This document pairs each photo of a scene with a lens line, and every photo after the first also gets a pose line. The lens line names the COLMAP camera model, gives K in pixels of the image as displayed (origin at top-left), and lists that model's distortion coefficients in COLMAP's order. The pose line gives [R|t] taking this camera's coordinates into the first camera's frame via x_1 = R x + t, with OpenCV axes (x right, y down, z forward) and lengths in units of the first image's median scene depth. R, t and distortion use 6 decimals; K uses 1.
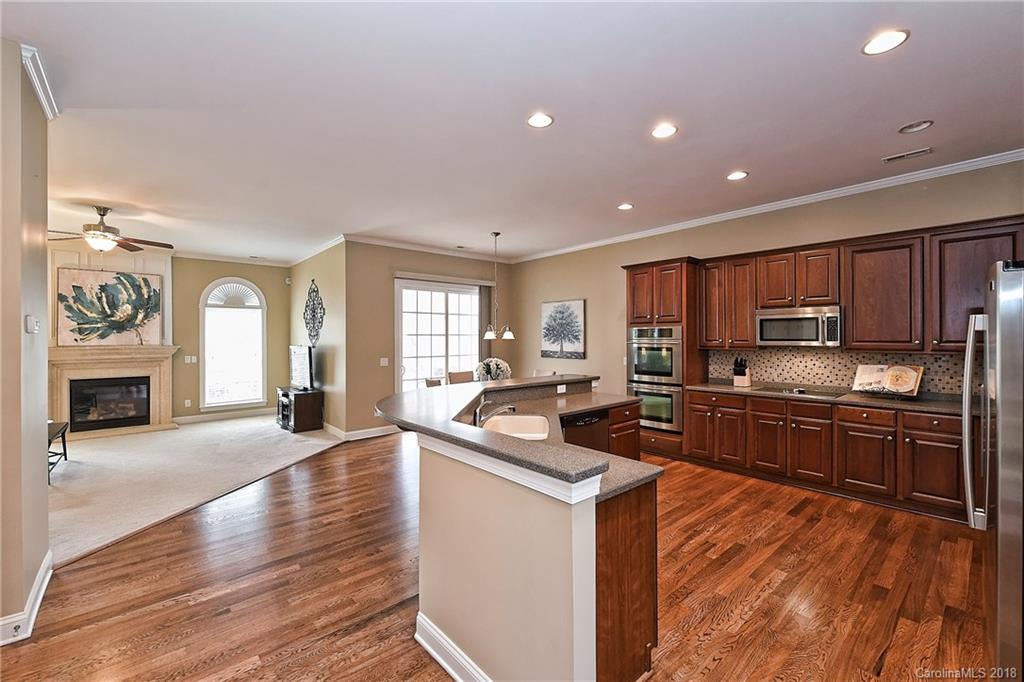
lens RADIAL K [[426.1, 0, 517.2], [0, 426.1, 336.7], [0, 0, 1]] dist [0.000236, -0.002283]
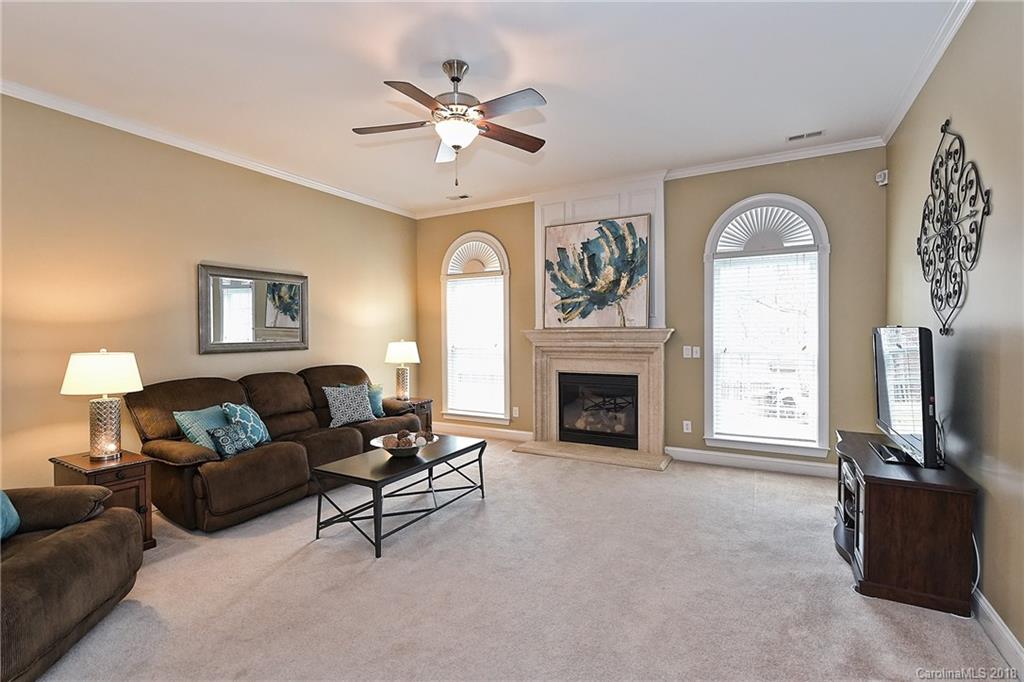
lens RADIAL K [[466.2, 0, 513.1], [0, 466.2, 340.8], [0, 0, 1]] dist [-0.005908, -0.001590]
pose [[0.334282, 0.022115, -0.942214, -0.275063], [0.008369, 0.999616, 0.026432, 0.021063], [0.942436, -0.016721, 0.333968, 0.615689]]
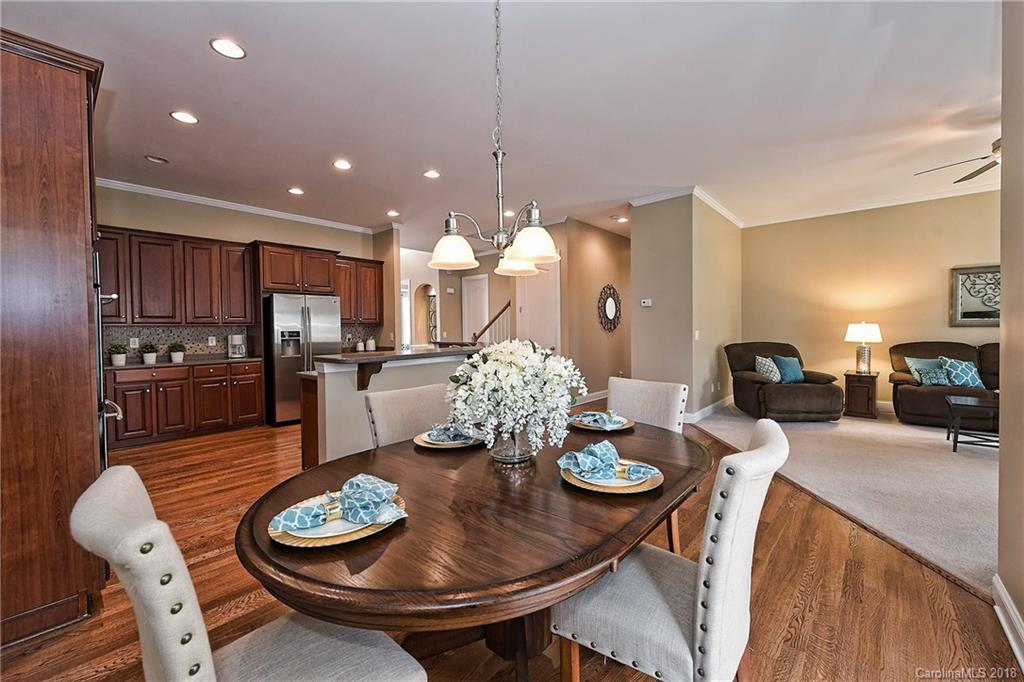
lens RADIAL K [[426.1, 0, 512.6], [0, 426.1, 335.9], [0, 0, 1]] dist [0.000236, -0.002283]
pose [[-0.990798, 0.020749, -0.133747, -0.005558], [0.018229, 0.999633, 0.020041, 0.035029], [0.134114, 0.017419, -0.990813, 1.145049]]
